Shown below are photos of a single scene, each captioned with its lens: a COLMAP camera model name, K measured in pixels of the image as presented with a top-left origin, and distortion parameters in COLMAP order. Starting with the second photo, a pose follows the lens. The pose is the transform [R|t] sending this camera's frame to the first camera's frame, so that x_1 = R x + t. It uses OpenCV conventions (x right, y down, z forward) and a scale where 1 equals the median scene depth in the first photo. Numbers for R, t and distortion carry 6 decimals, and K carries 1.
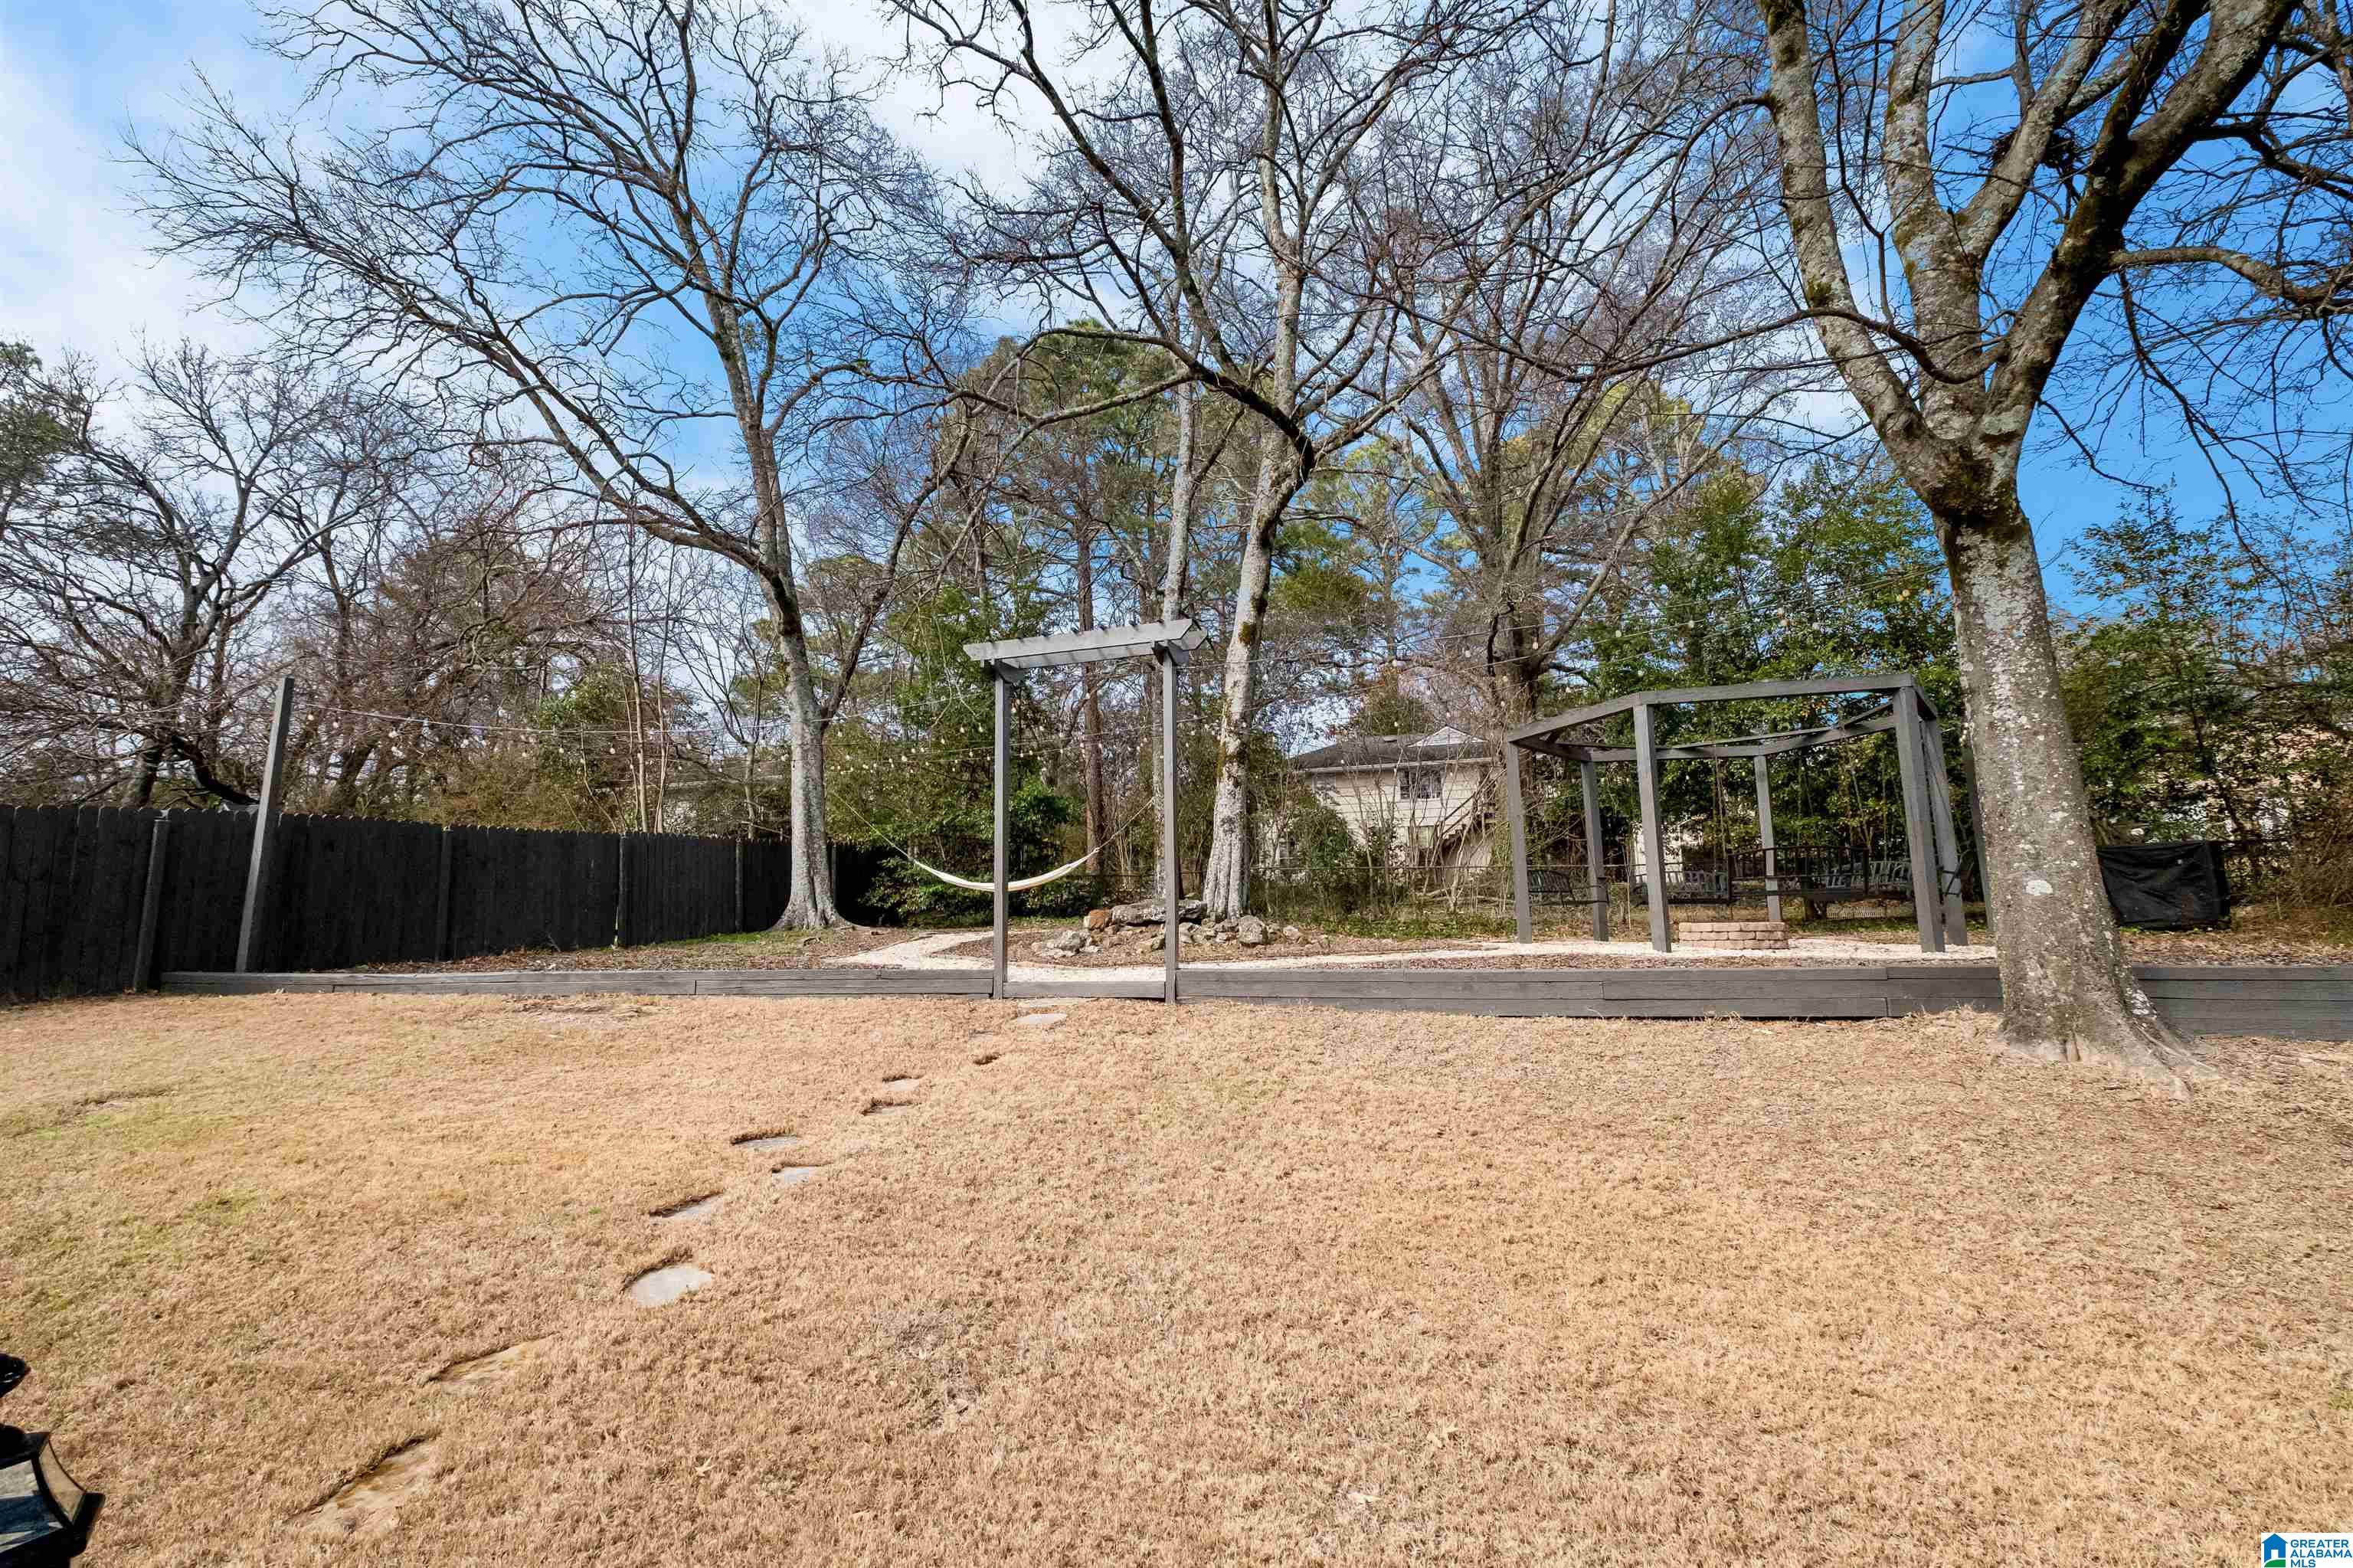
lens RADIAL K [[1041.8, 0, 1183.7], [0, 1041.8, 784.3], [0, 0, 1]] dist [-0.003029, -0.000586]
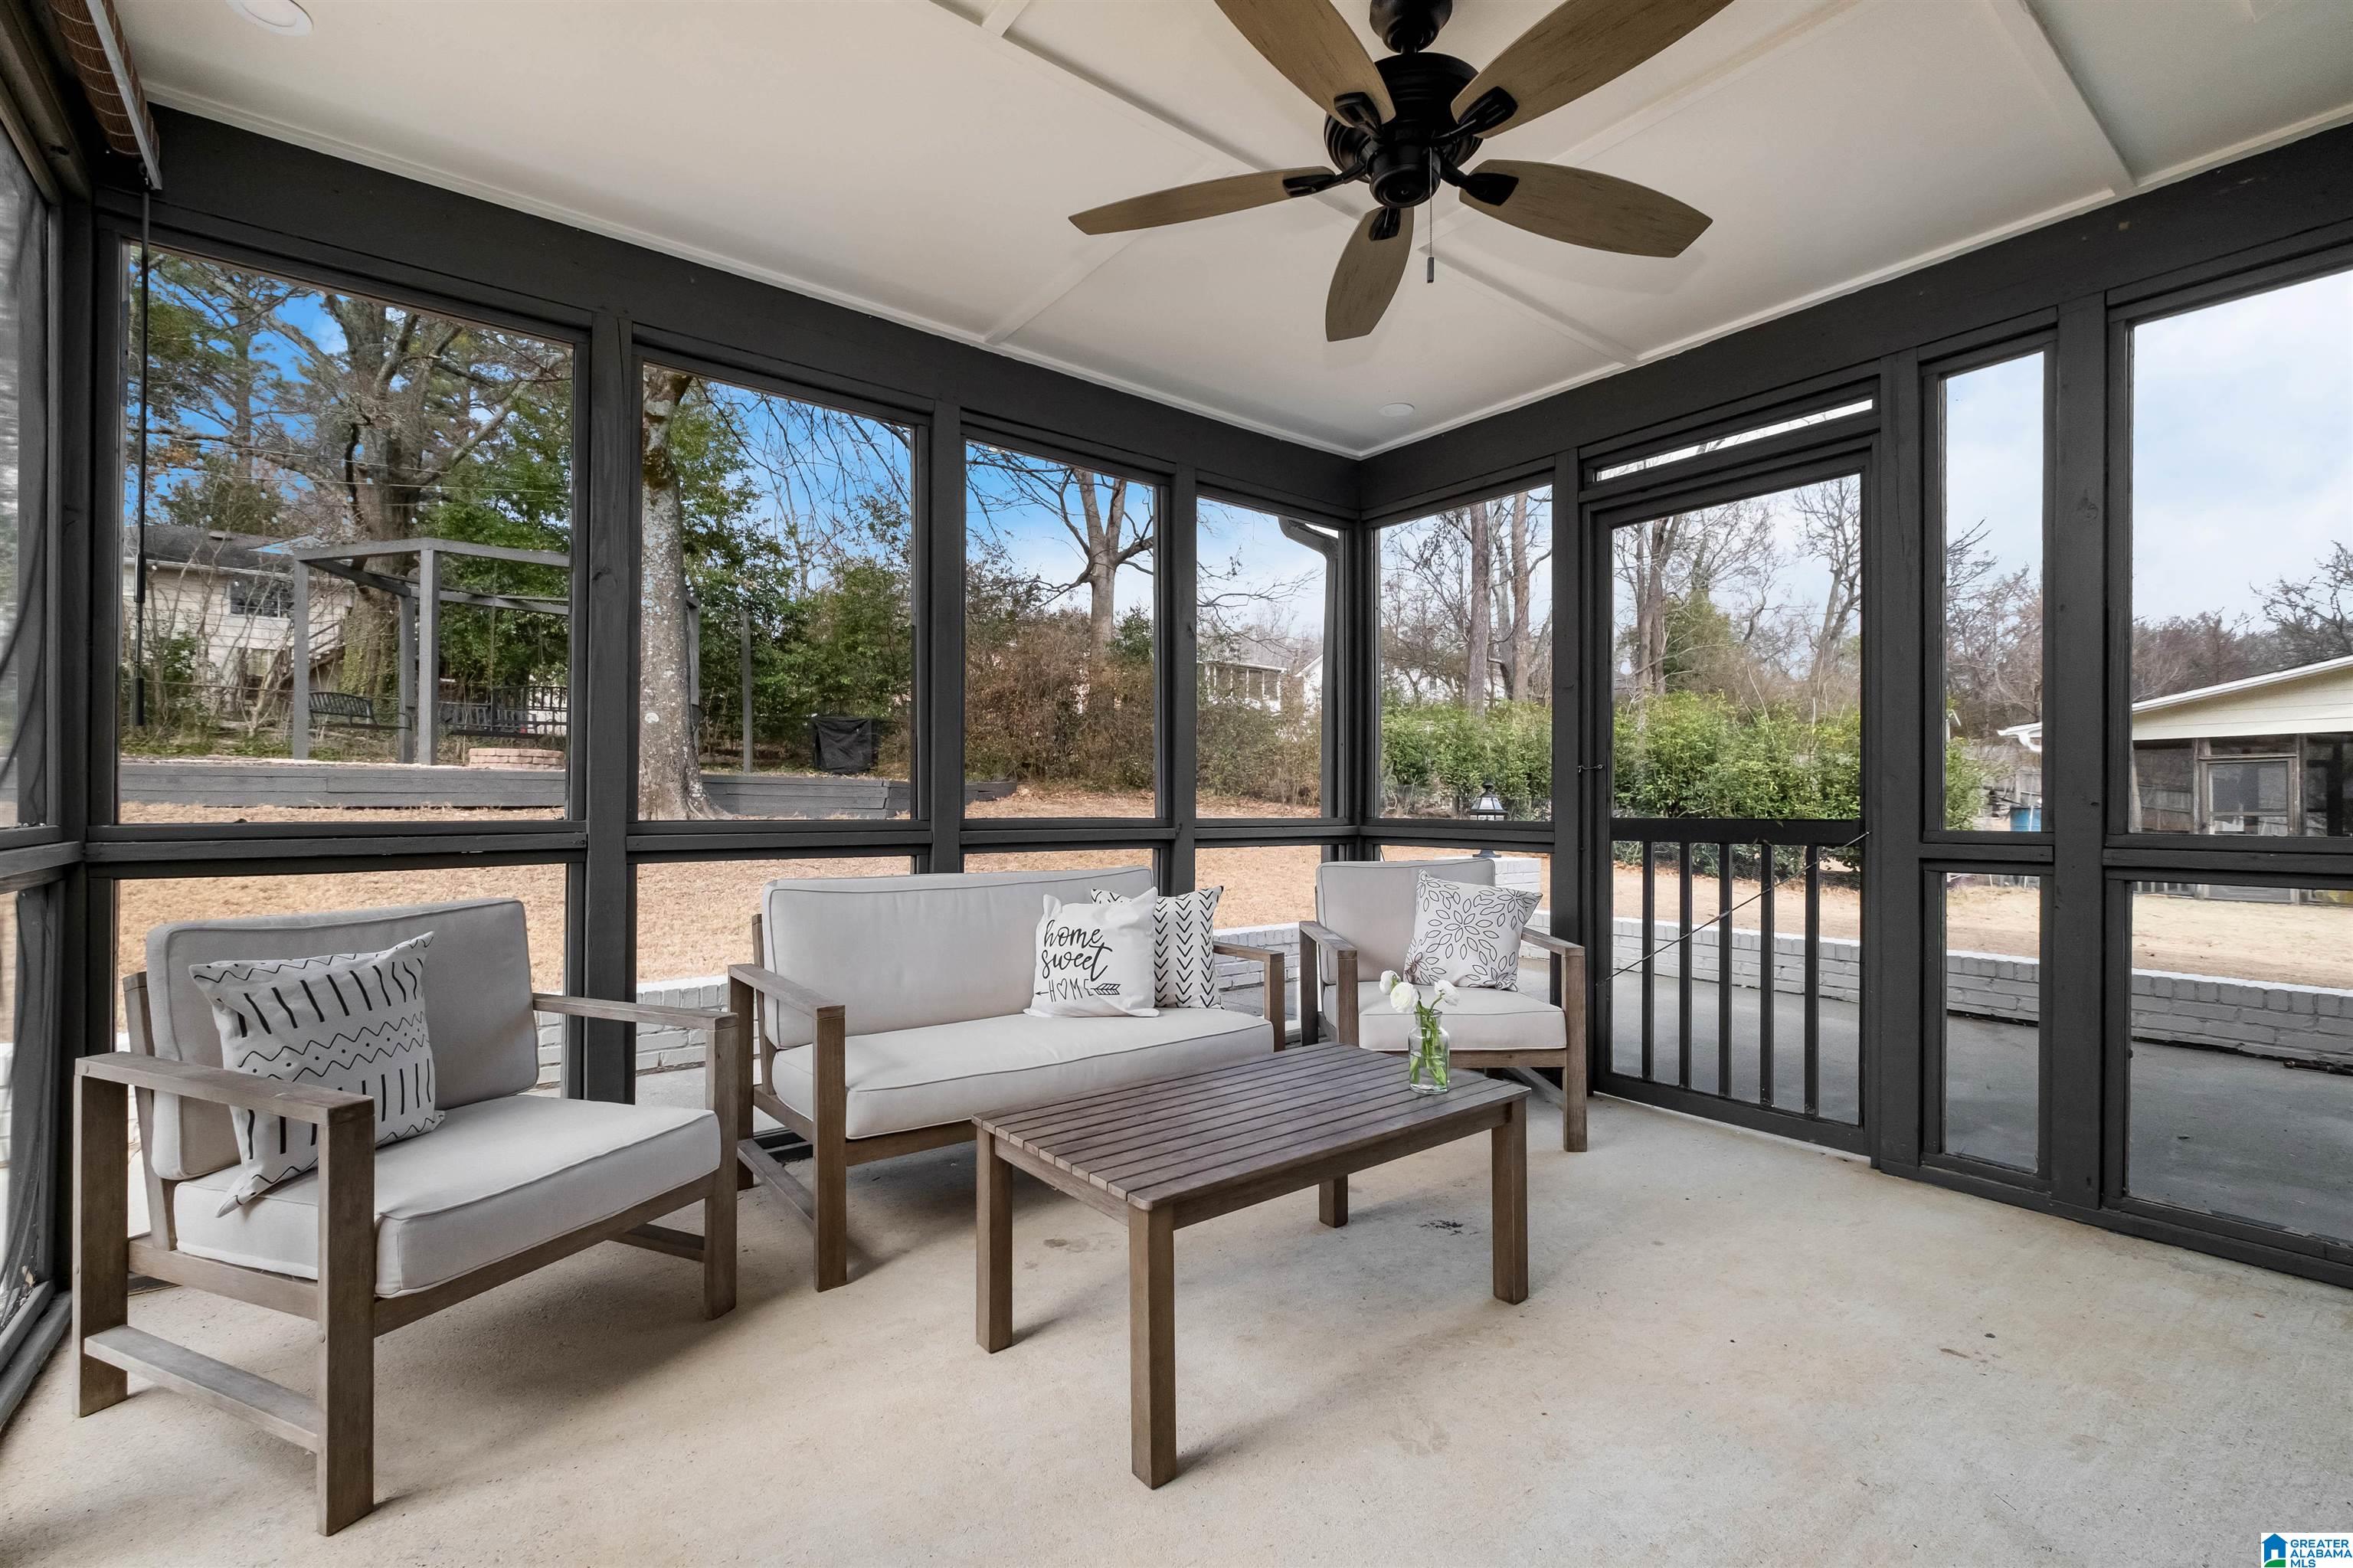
lens RADIAL K [[1041.8, 0, 1184.0], [0, 1041.8, 795.2], [0, 0, 1]] dist [-0.003029, -0.000586]
pose [[0.598708, 0.024631, 0.800588, 0.023589], [-0.132899, 0.988727, 0.068968, 0.000277], [-0.789865, -0.147689, 0.595232, -0.258564]]
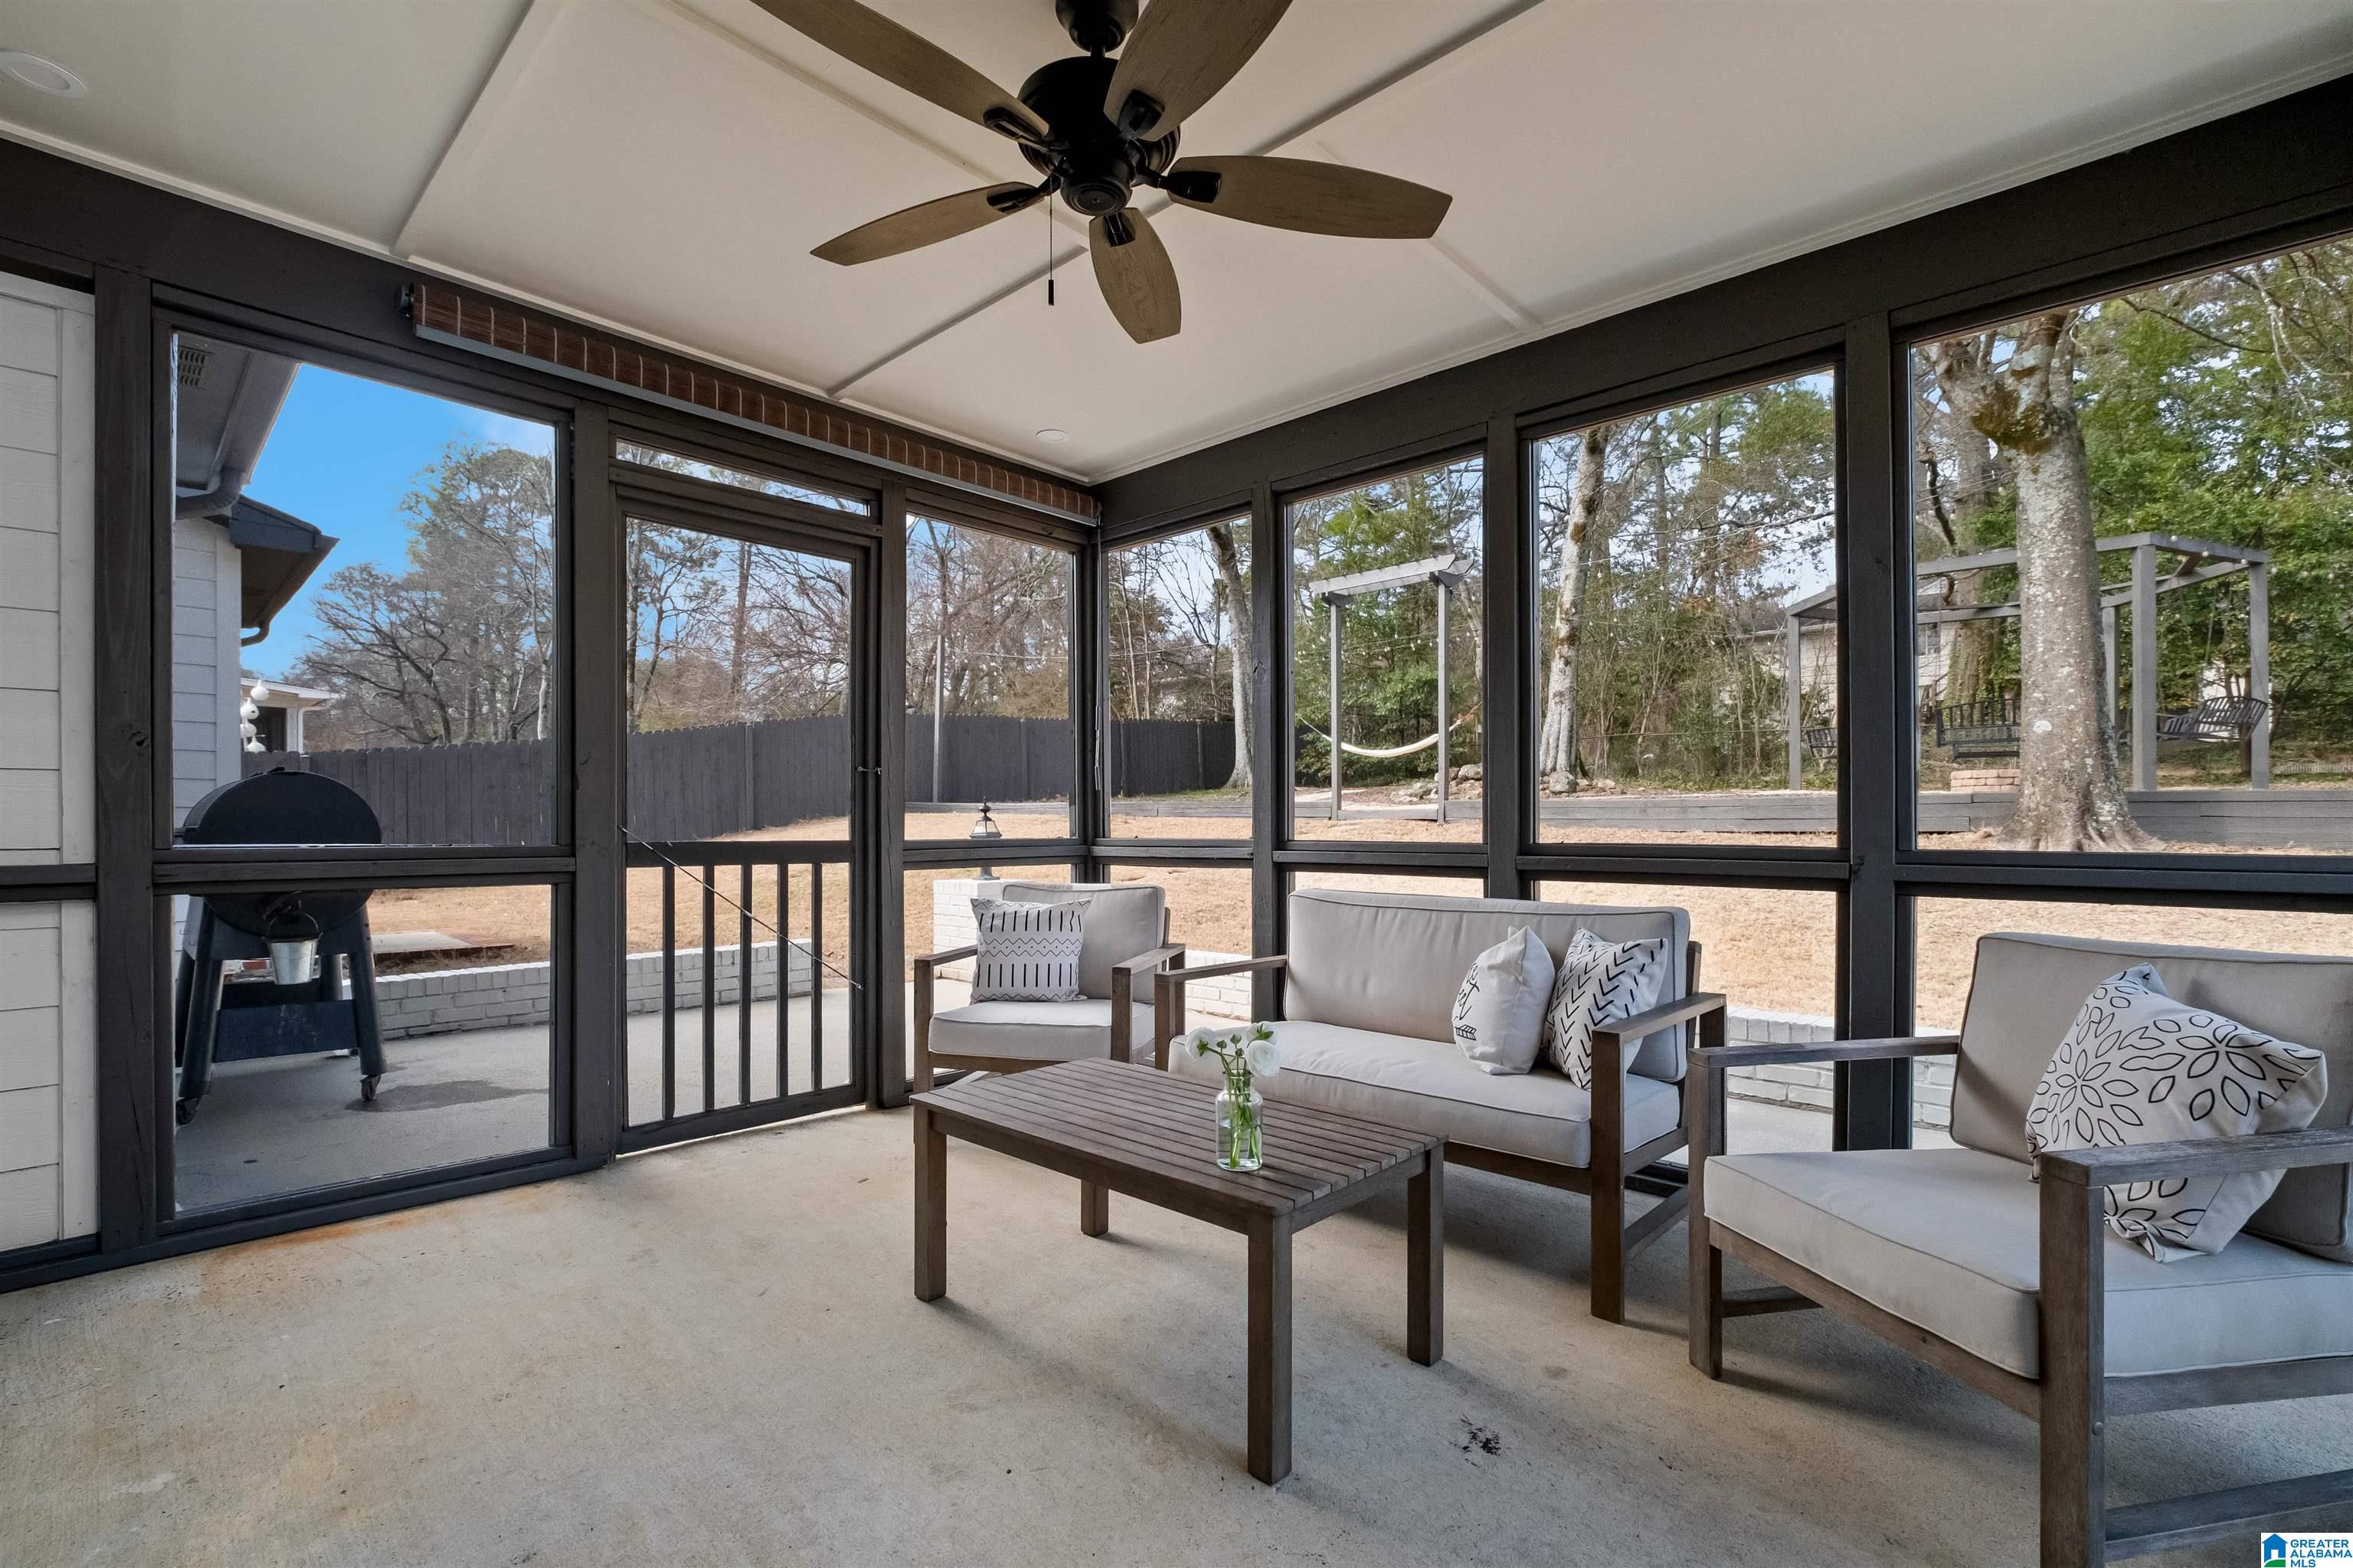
lens RADIAL K [[1041.8, 0, 1139.3], [0, 1041.8, 821.1], [0, 0, 1]] dist [-0.003029, -0.000586]
pose [[0.879441, 0.015908, -0.475742, 0.199977], [0.055397, 0.989230, 0.135482, -0.010233], [0.472774, -0.145503, 0.869088, -0.308663]]
